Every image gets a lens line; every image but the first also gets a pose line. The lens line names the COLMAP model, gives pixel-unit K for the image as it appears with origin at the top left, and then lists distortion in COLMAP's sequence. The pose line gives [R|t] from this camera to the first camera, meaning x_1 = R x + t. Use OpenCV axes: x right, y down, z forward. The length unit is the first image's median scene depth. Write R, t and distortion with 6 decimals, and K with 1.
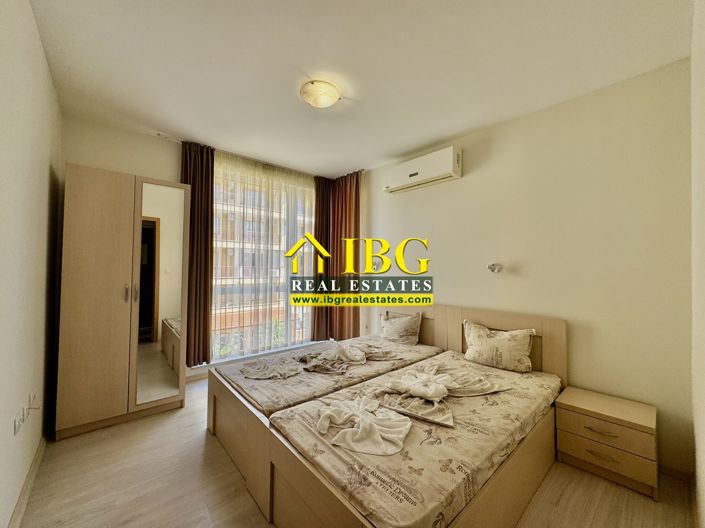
lens RADIAL K [[282.0, 0, 353.7], [0, 282.0, 263.3], [0, 0, 1]] dist [-0.002092, -0.000159]
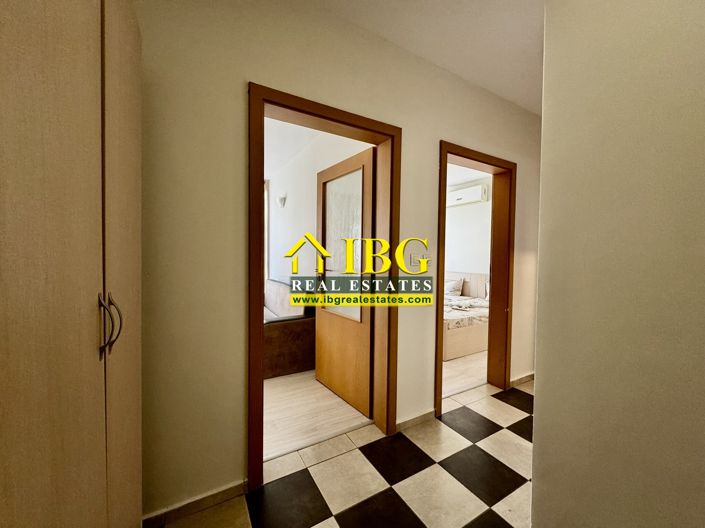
lens RADIAL K [[282.0, 0, 353.7], [0, 282.0, 263.3], [0, 0, 1]] dist [-0.002092, -0.000159]
pose [[0.982724, 0.006073, -0.184976, -0.105991], [0.000885, 0.999296, 0.037509, 0.014642], [0.185073, -0.037024, 0.982027, -0.865477]]
